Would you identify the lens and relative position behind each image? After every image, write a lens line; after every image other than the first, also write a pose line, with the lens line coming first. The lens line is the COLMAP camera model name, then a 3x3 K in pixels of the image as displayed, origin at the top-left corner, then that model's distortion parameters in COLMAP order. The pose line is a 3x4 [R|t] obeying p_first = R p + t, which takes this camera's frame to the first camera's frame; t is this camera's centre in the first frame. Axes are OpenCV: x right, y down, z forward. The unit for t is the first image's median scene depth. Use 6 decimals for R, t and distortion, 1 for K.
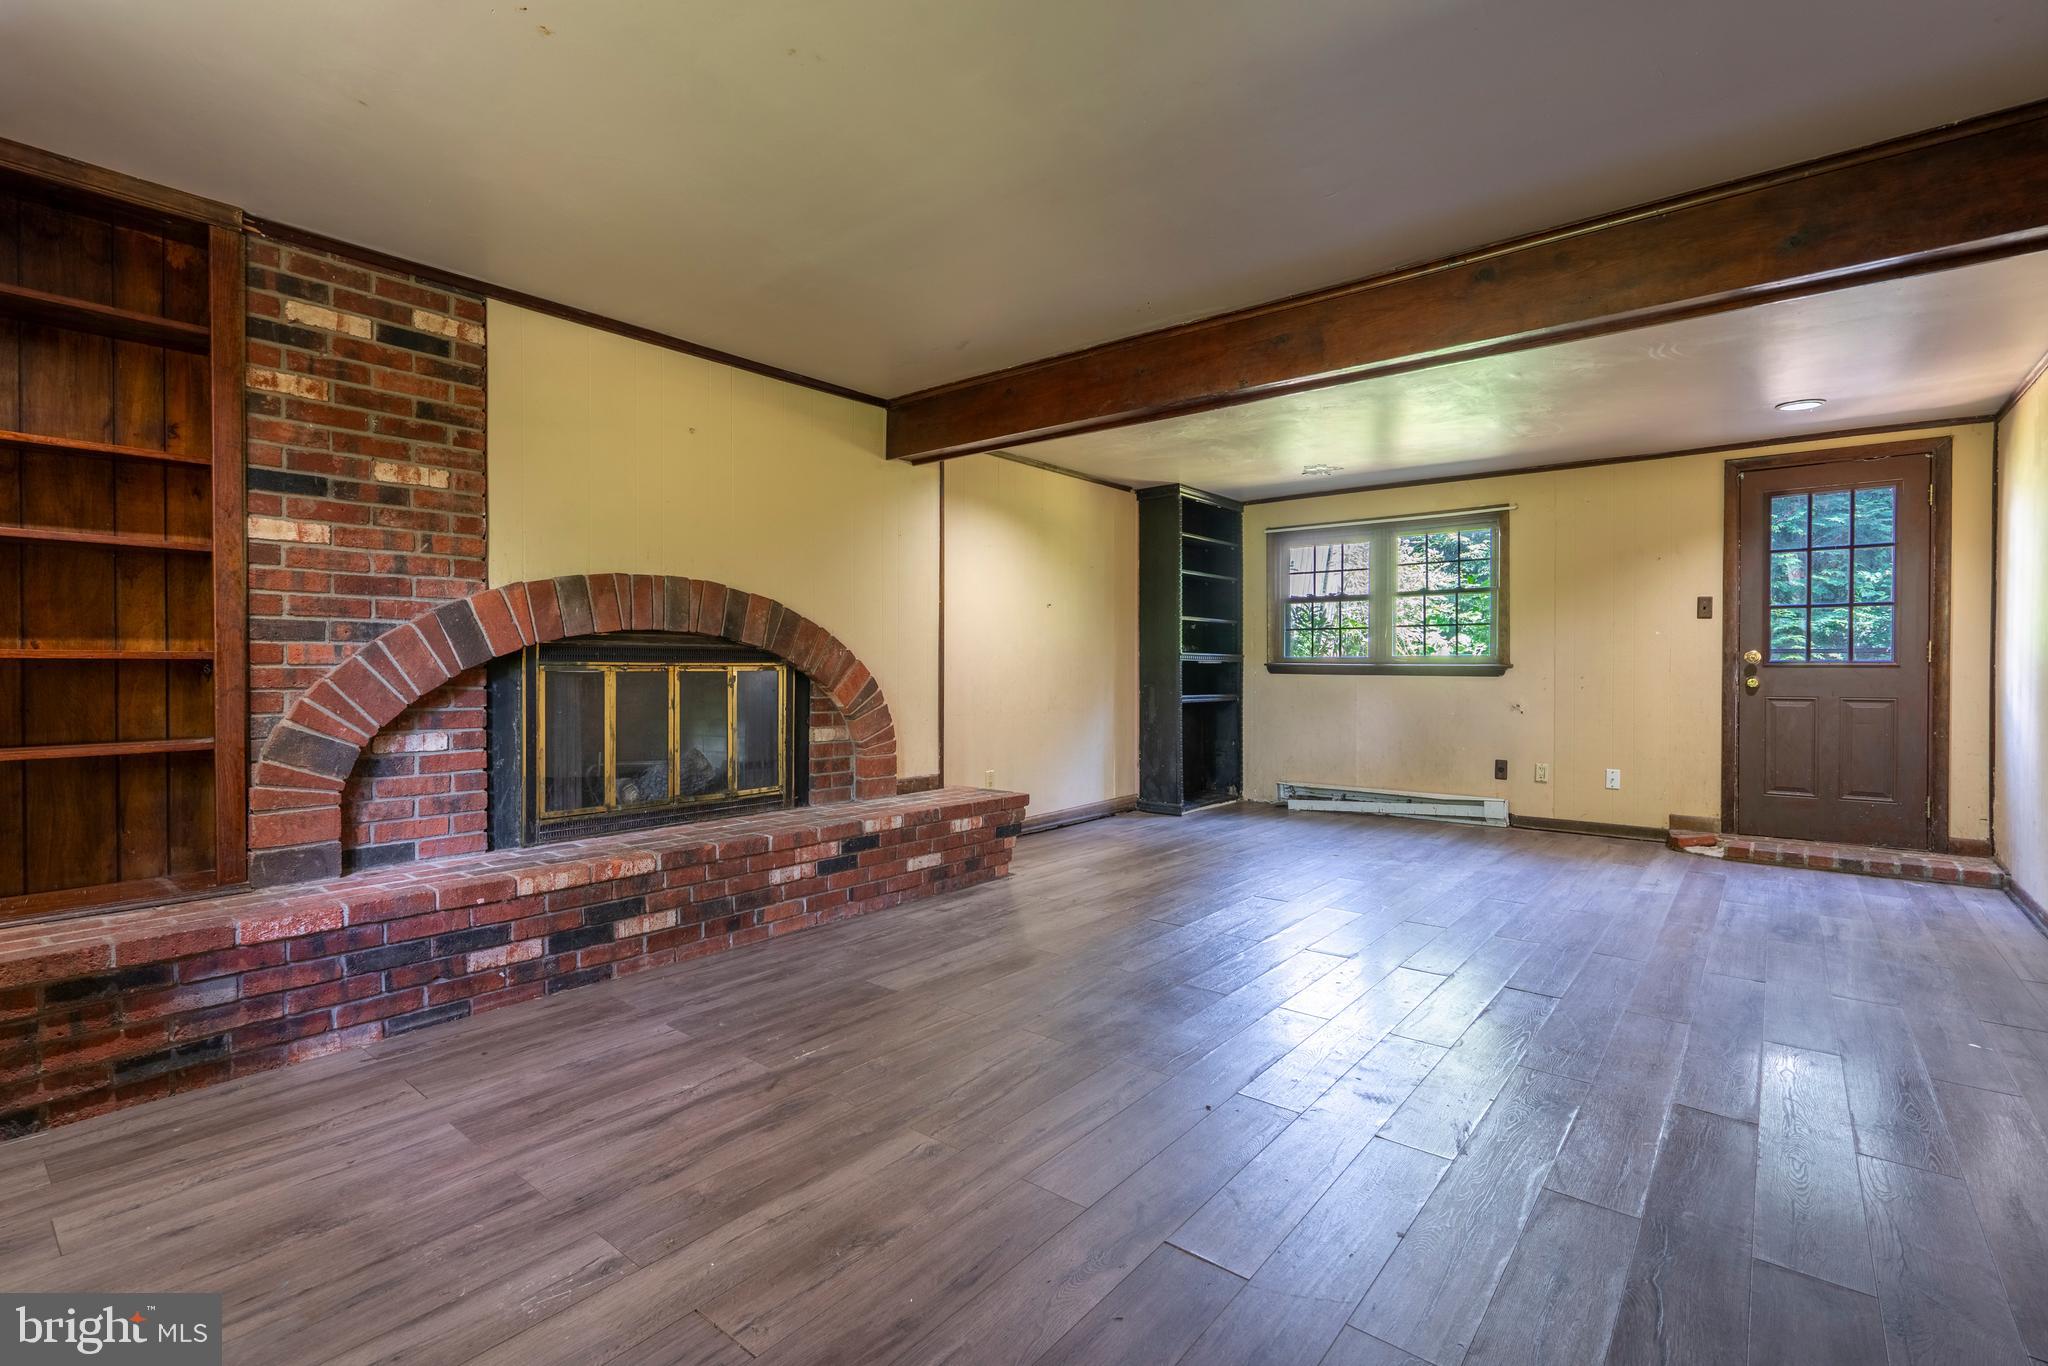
lens RADIAL K [[932.0, 0, 1018.8], [0, 932.0, 677.0], [0, 0, 1]] dist [-0.004051, 0.001717]
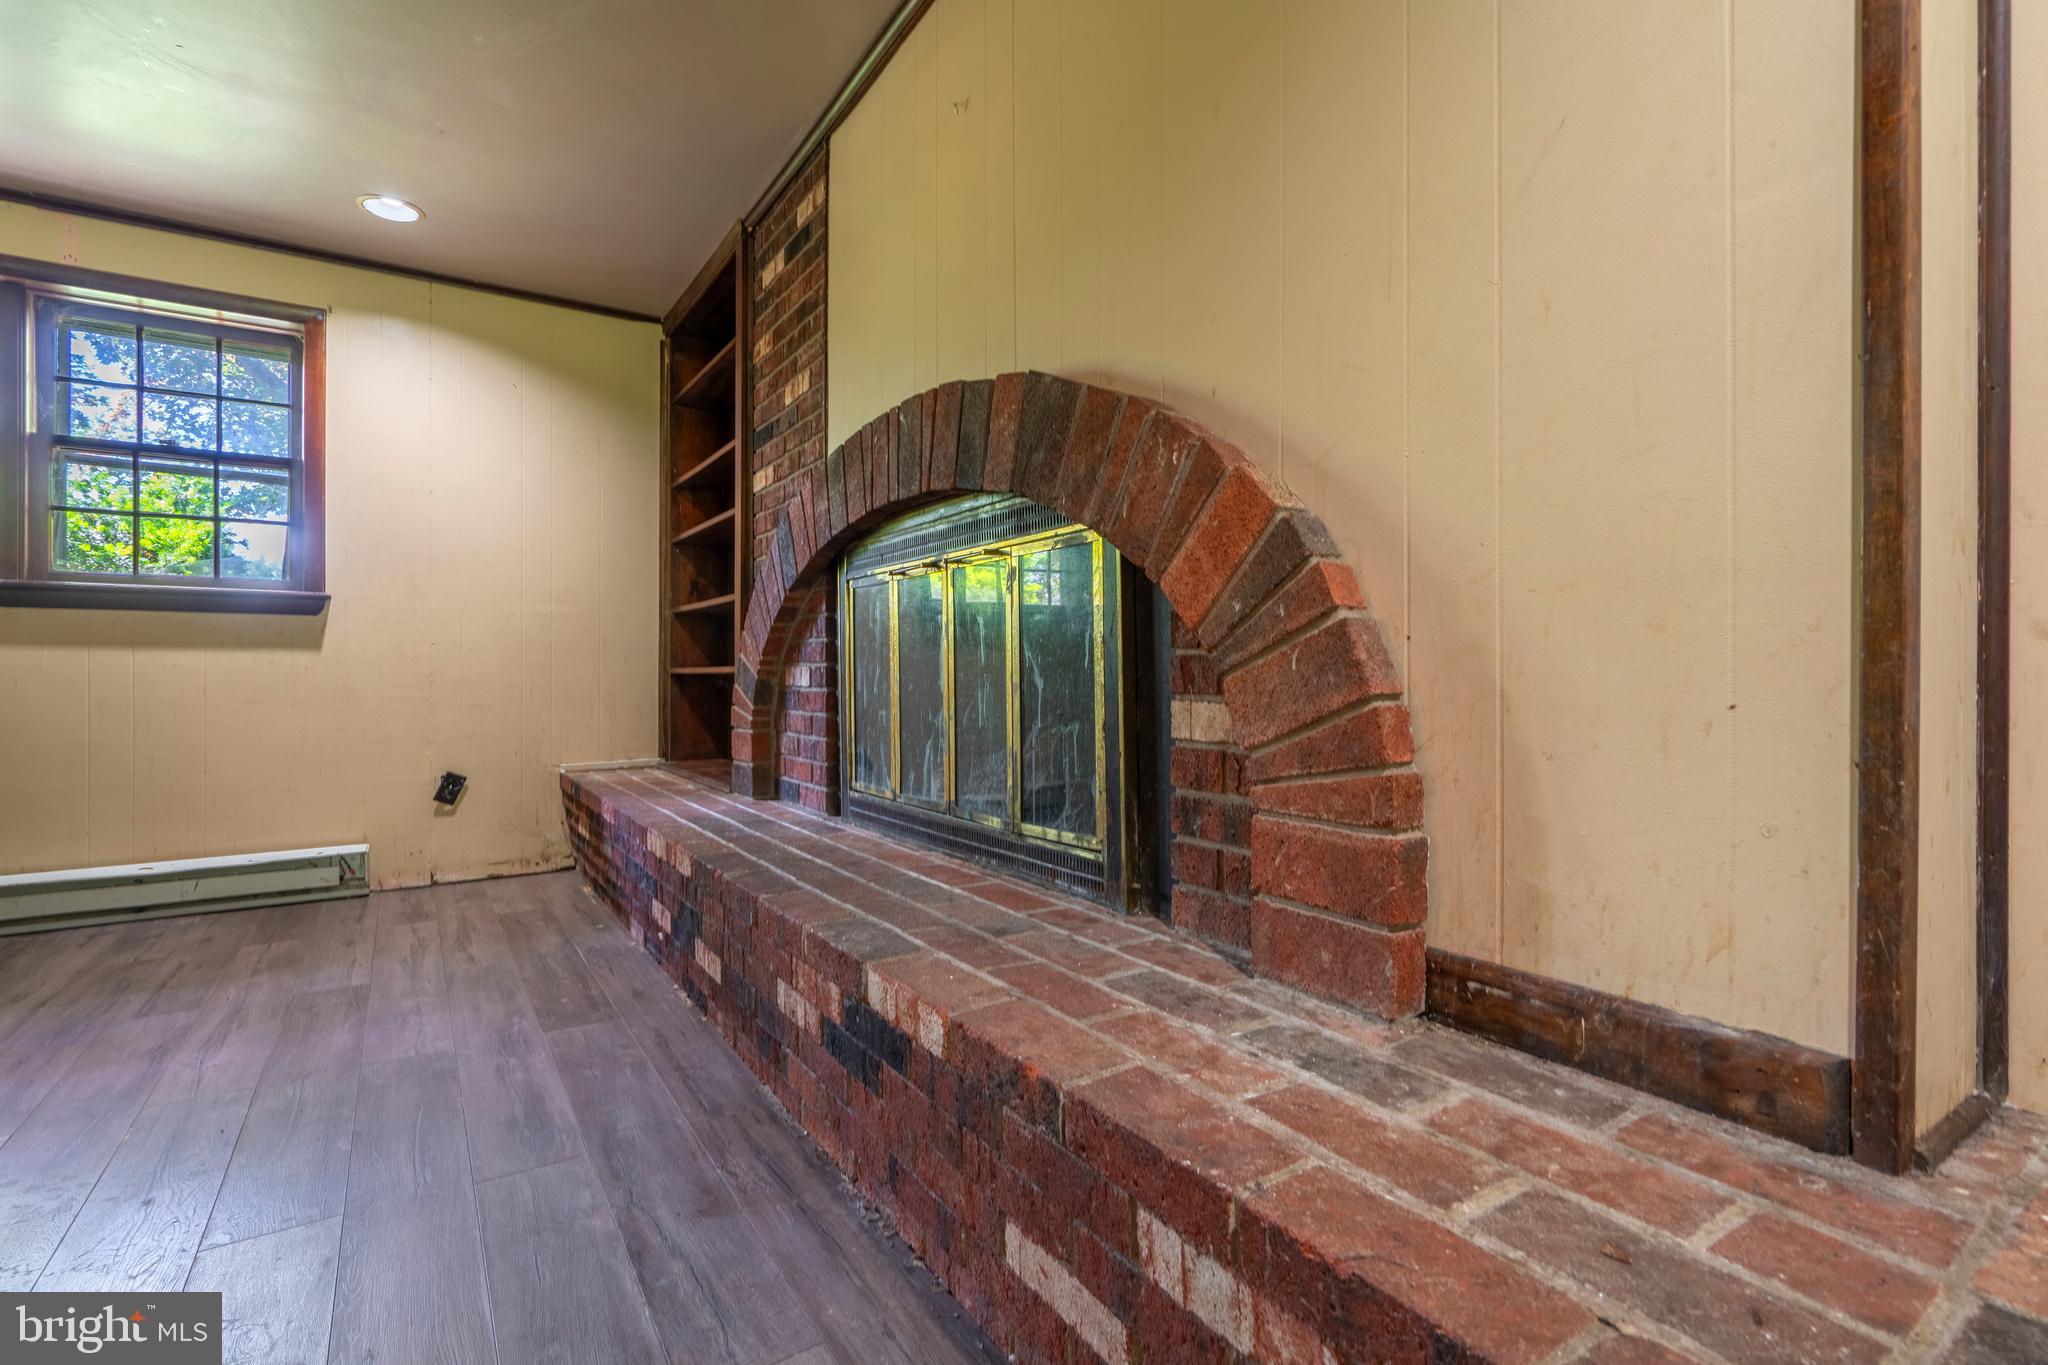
lens RADIAL K [[932.0, 0, 1016.3], [0, 932.0, 677.6], [0, 0, 1]] dist [-0.004051, 0.001717]
pose [[-0.302360, 0.001168, -0.953193, 0.155547], [-0.007157, 0.999968, 0.003496, 0.061082], [0.953167, 0.007879, -0.302342, 1.369646]]
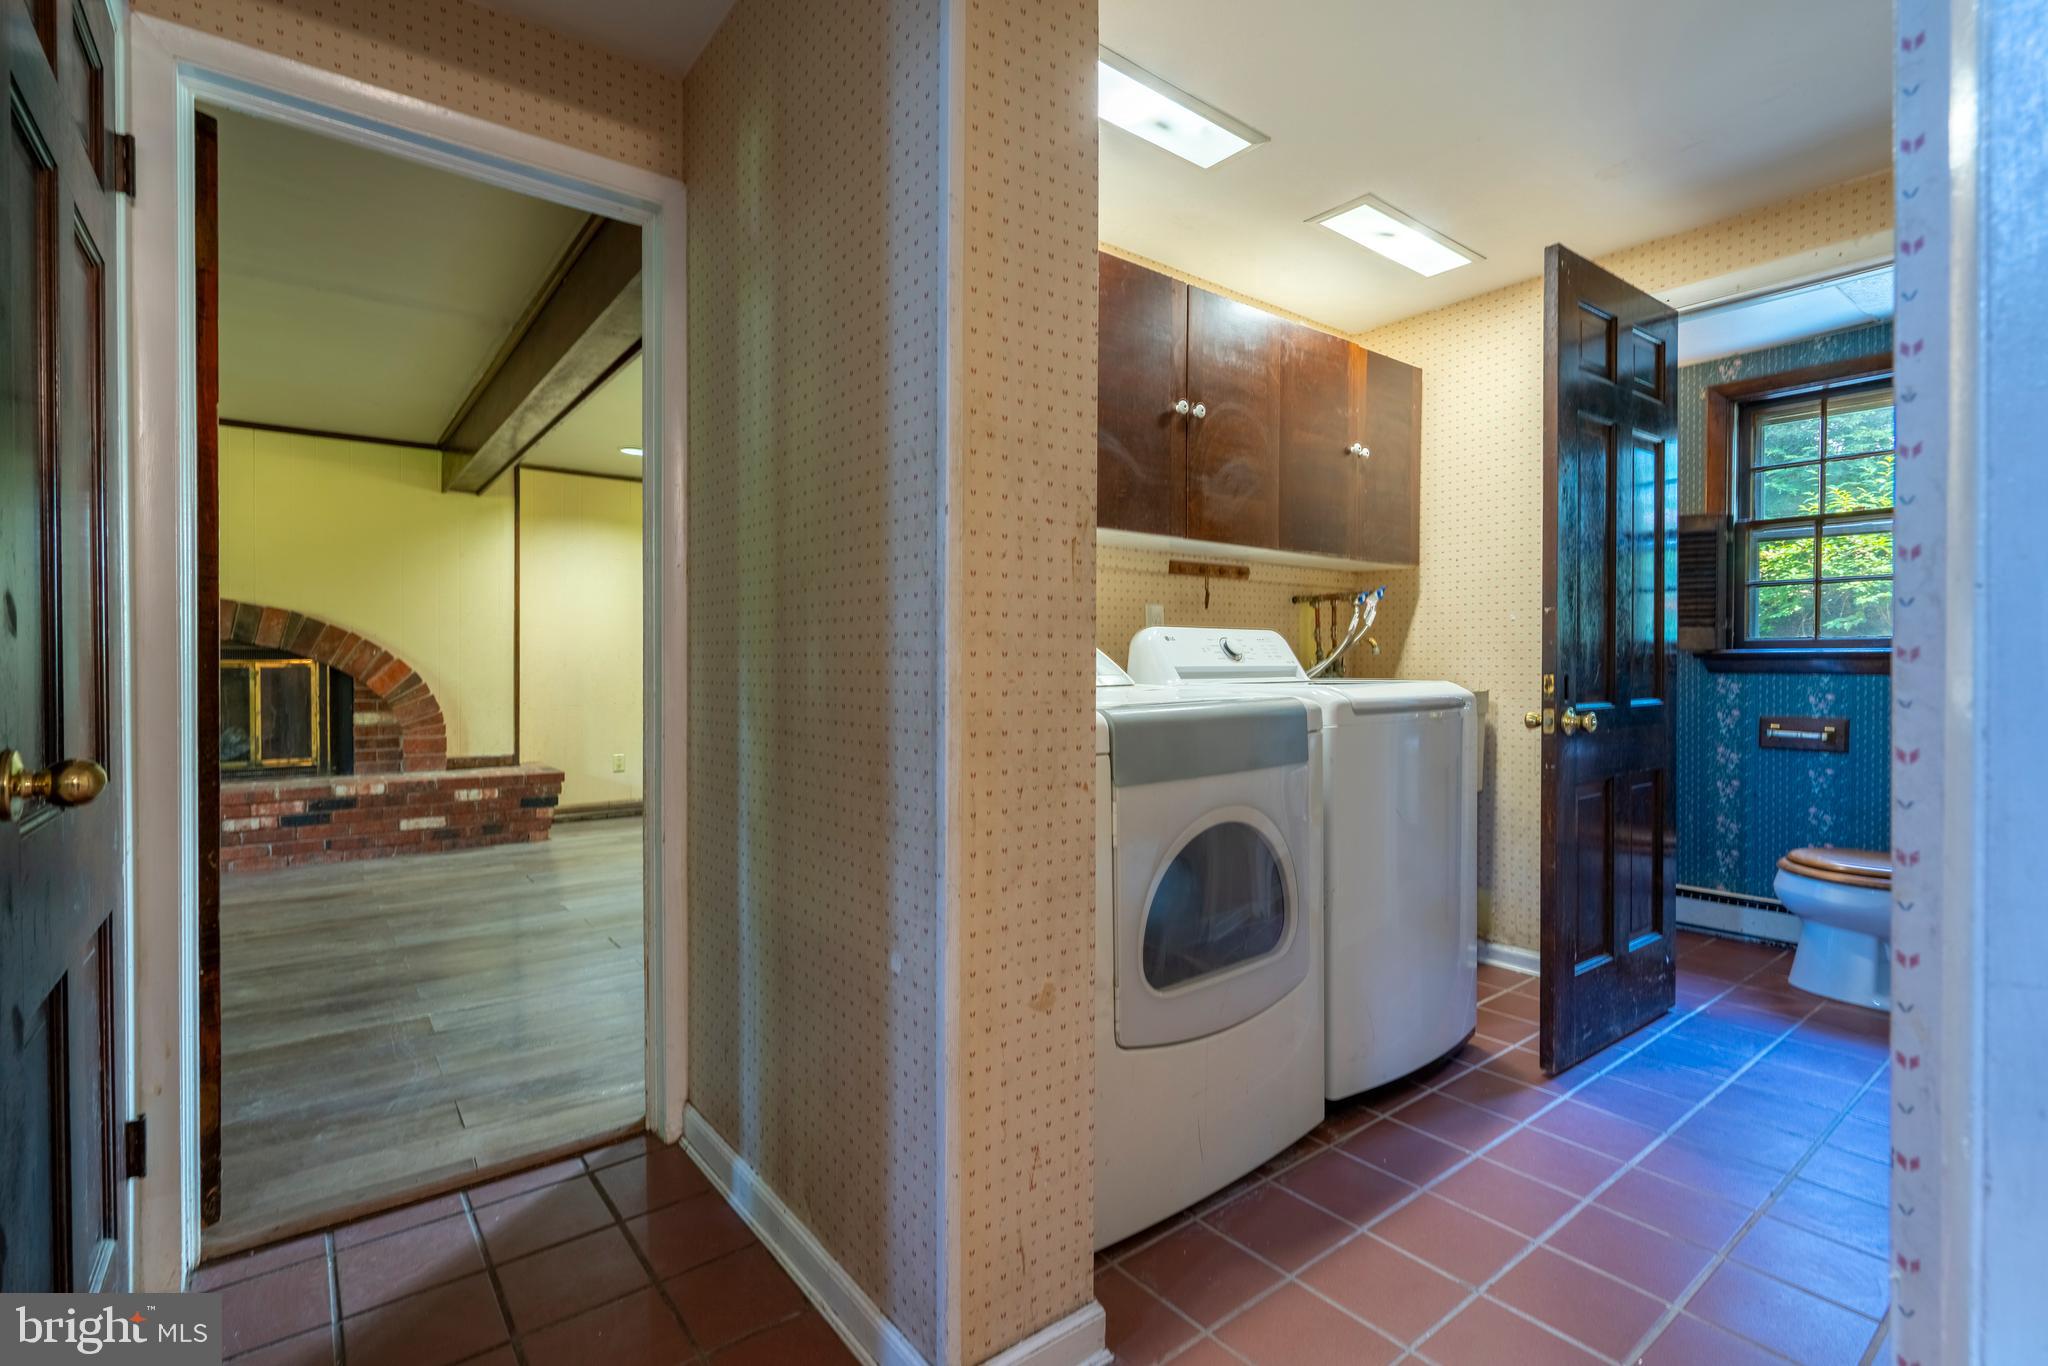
lens RADIAL K [[932.0, 0, 1019.9], [0, 932.0, 674.3], [0, 0, 1]] dist [-0.004051, 0.001717]
pose [[0.975818, -0.000325, -0.218583, 1.202825], [0.000123, 1.000000, -0.000938, 0.005694], [0.218583, 0.000888, 0.975818, -0.025188]]
